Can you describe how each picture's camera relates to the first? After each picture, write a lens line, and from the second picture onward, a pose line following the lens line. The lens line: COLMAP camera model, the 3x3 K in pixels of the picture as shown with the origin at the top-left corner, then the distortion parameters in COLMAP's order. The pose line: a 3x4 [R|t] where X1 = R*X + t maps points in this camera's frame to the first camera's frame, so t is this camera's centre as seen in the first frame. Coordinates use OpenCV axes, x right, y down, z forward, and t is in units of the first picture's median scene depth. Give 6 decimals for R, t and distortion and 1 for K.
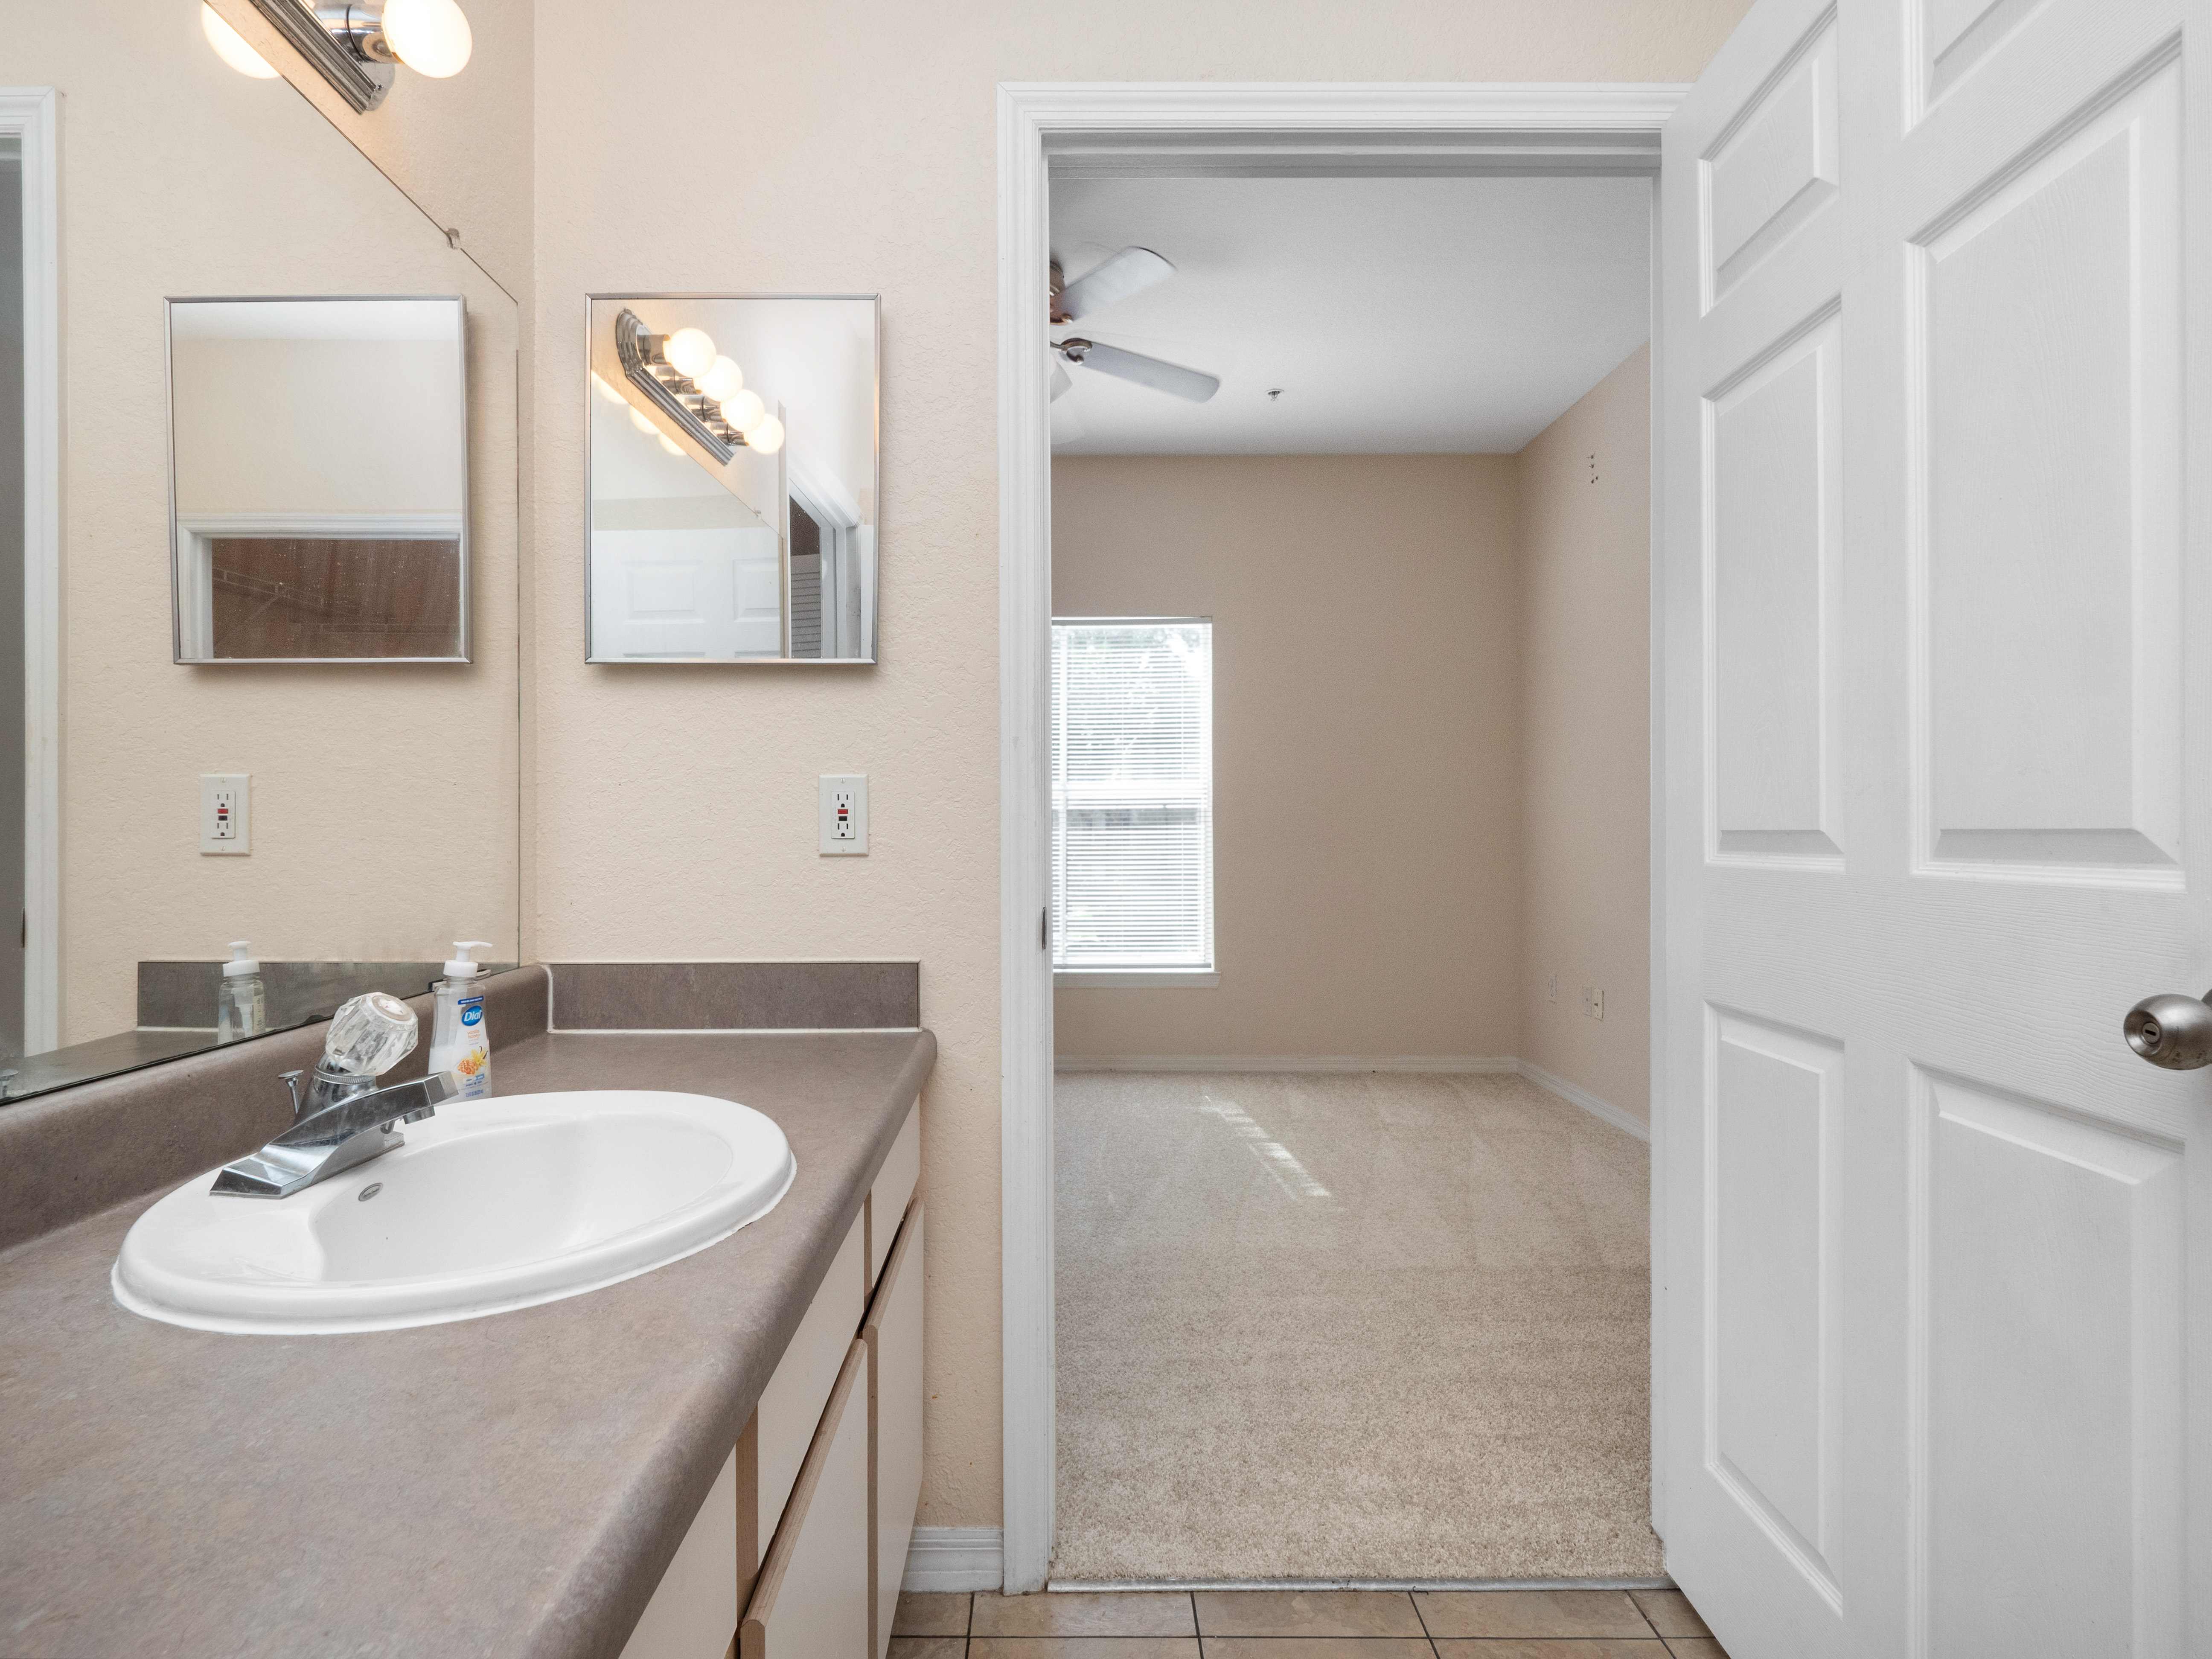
lens RADIAL K [[1174.8, 0, 1106.0], [0, 1174.8, 829.5], [0, 0, 1]] dist [-0.003885, -0.002915]
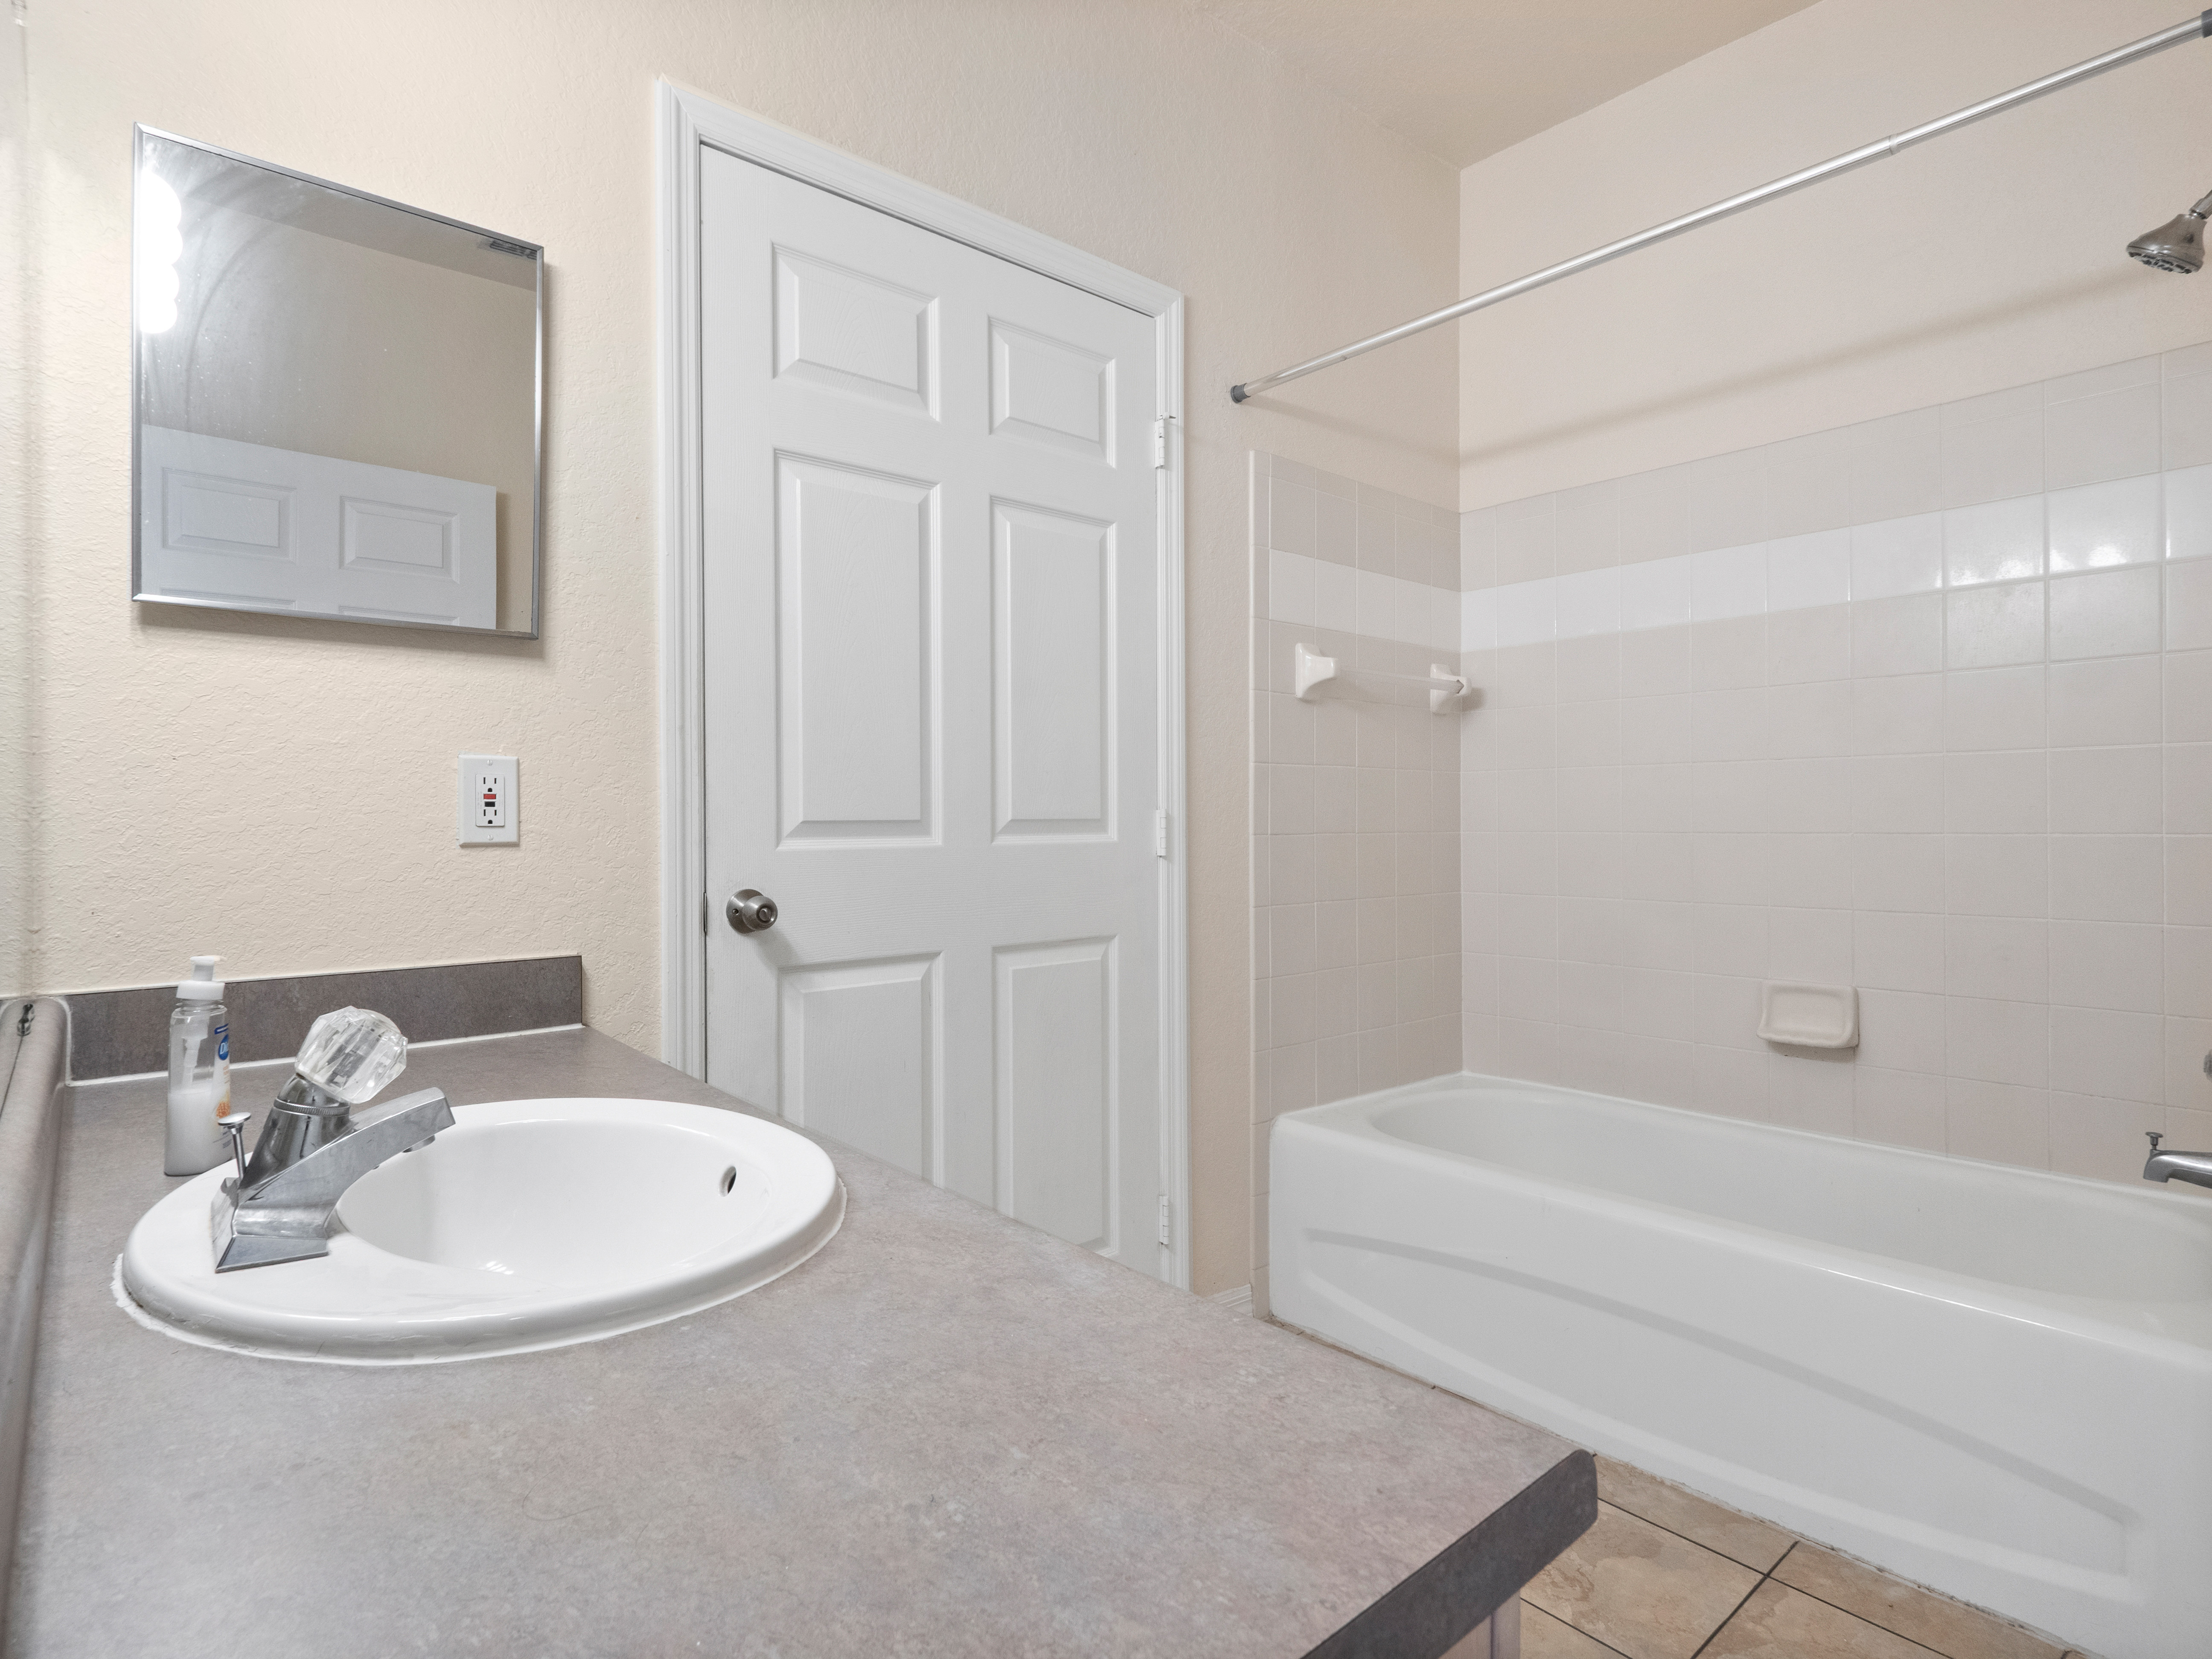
lens RADIAL K [[1174.8, 0, 1106.0], [0, 1174.8, 829.5], [0, 0, 1]] dist [-0.003885, -0.002915]
pose [[0.747188, -0.004142, 0.664600, -0.476001], [-0.003002, 0.999949, 0.009607, 0.000035], [-0.664606, -0.009174, 0.747138, 0.001608]]
